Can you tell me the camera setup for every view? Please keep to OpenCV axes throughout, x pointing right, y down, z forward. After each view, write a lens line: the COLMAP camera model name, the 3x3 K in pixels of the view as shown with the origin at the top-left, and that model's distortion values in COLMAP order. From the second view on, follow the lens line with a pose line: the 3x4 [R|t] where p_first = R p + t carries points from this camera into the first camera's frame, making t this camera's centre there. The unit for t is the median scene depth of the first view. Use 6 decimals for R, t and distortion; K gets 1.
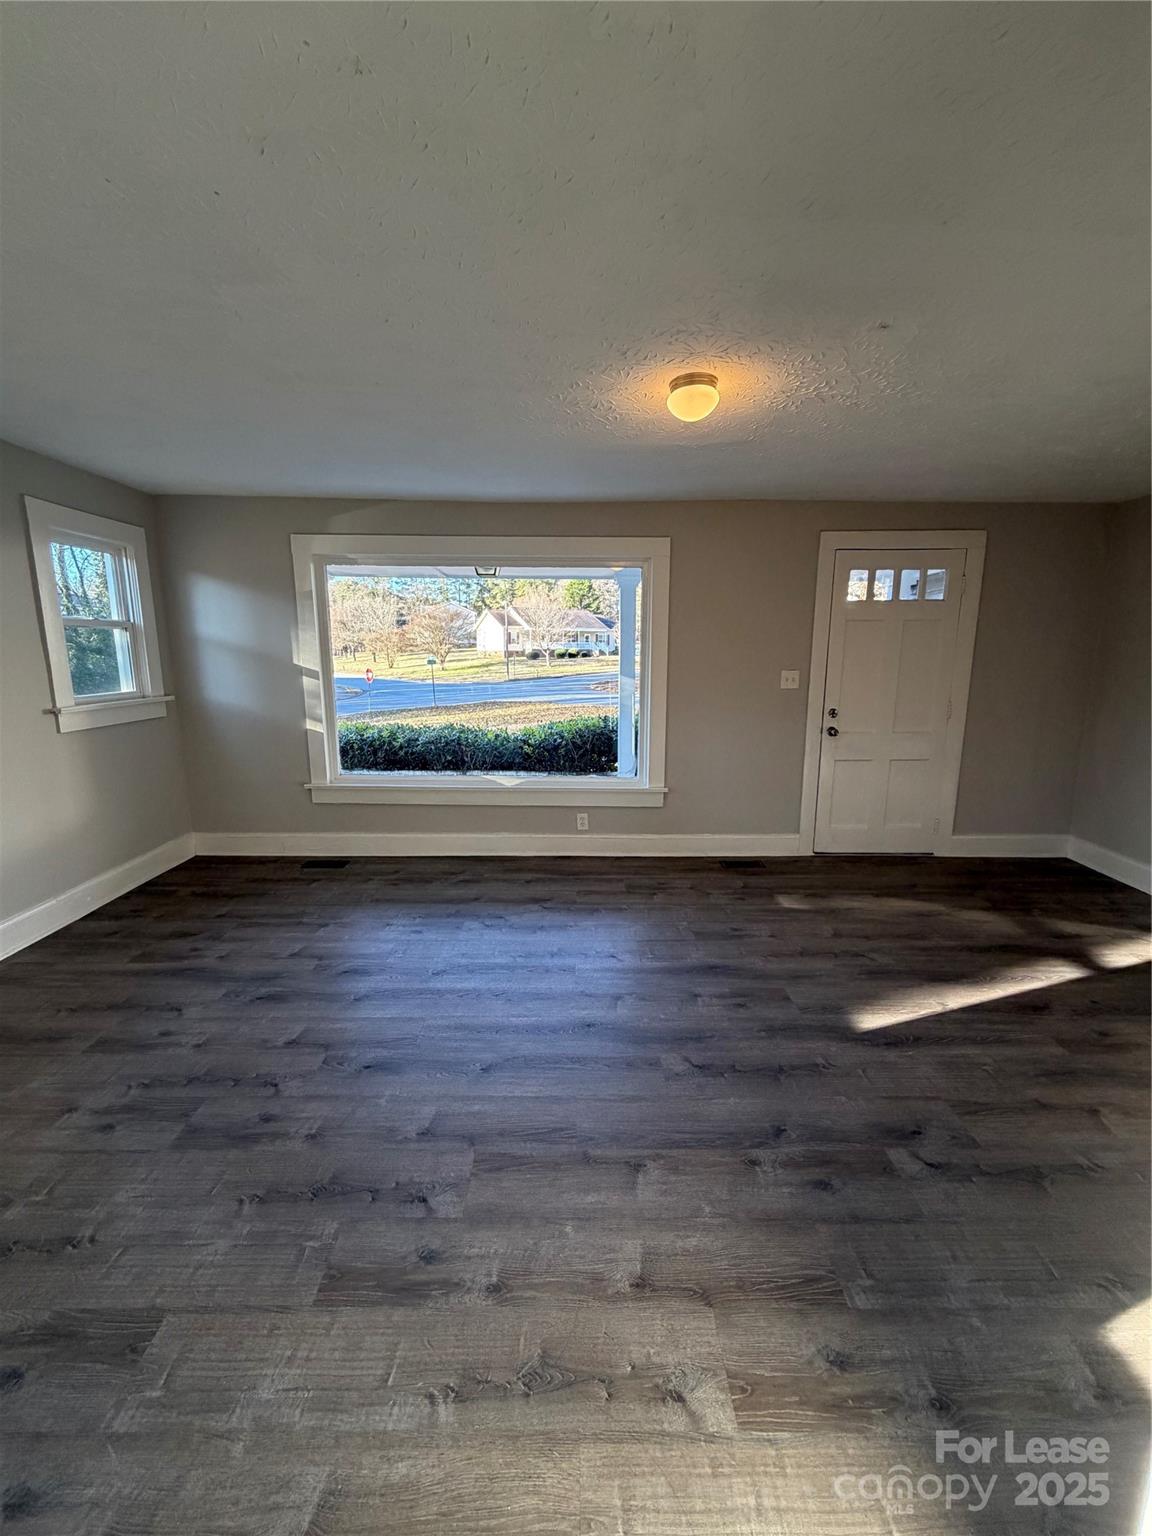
lens RADIAL K [[613.8, 0, 573.5], [0, 613.8, 769.7], [0, 0, 1]] dist [0.001653, 0.000205]
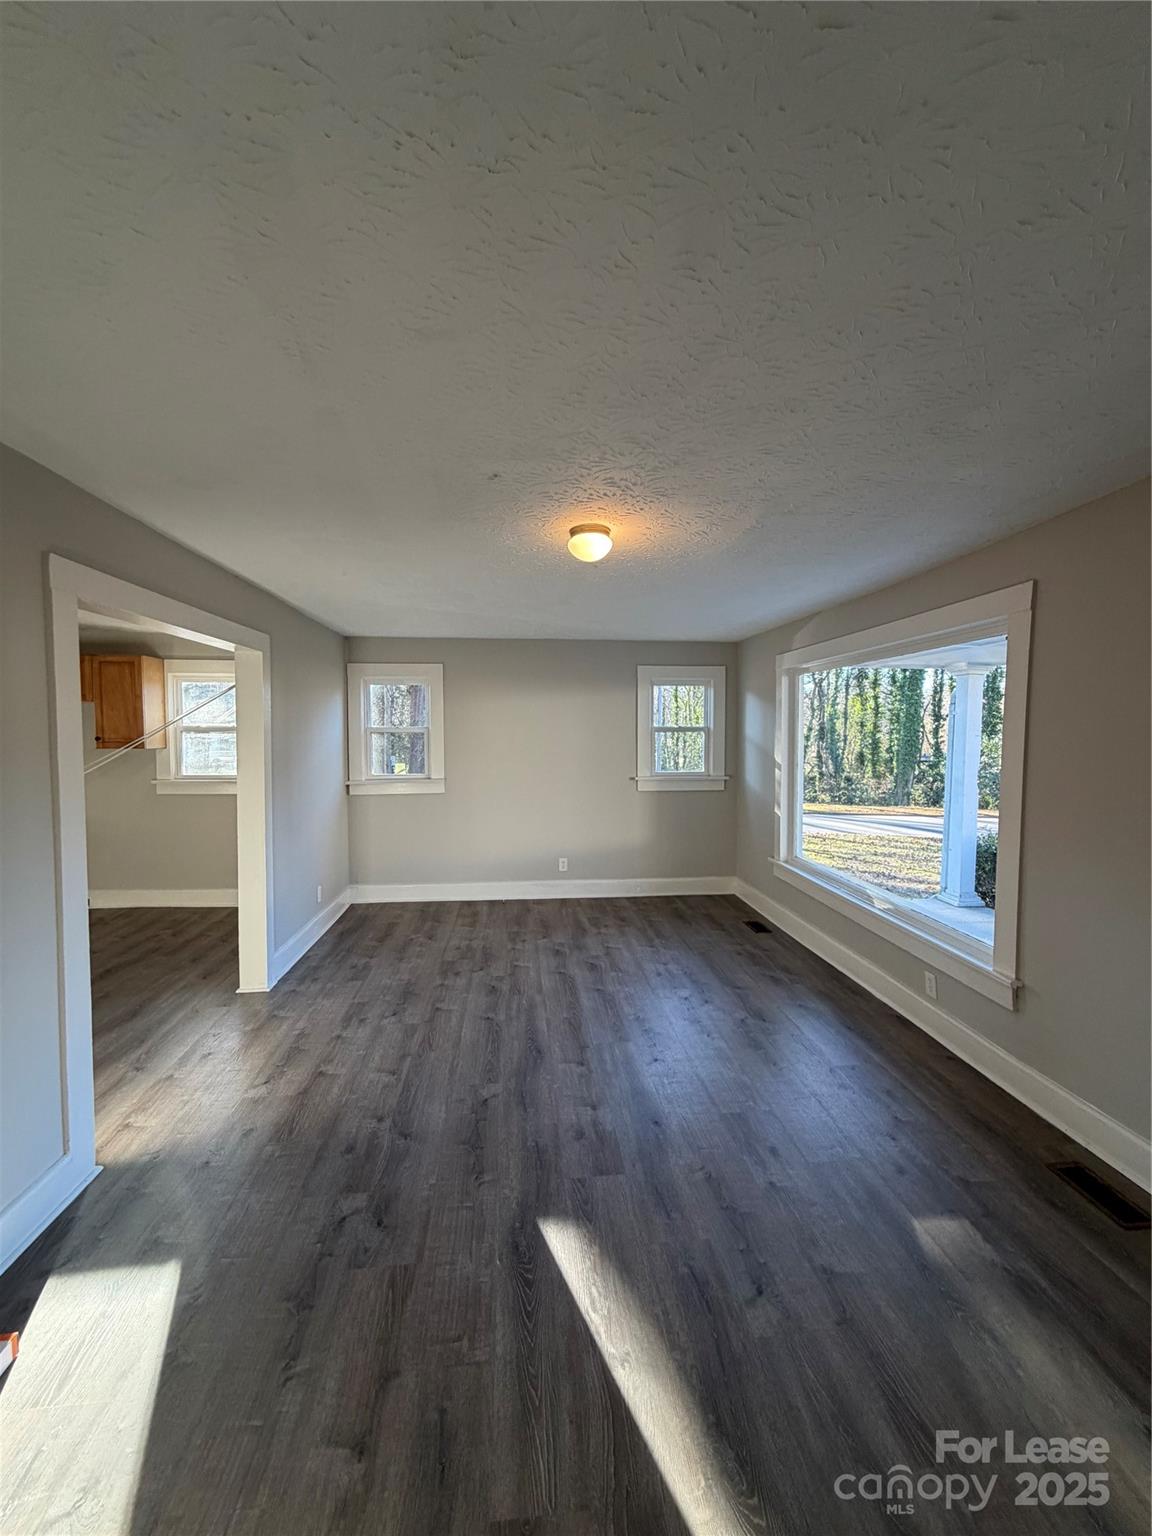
lens RADIAL K [[613.8, 0, 573.5], [0, 613.8, 769.7], [0, 0, 1]] dist [0.001653, 0.000205]
pose [[0.087282, 0.053424, -0.994750, 1.246019], [-0.189130, 0.981288, 0.036107, -0.202385], [0.978065, 0.184986, 0.095753, 0.853238]]
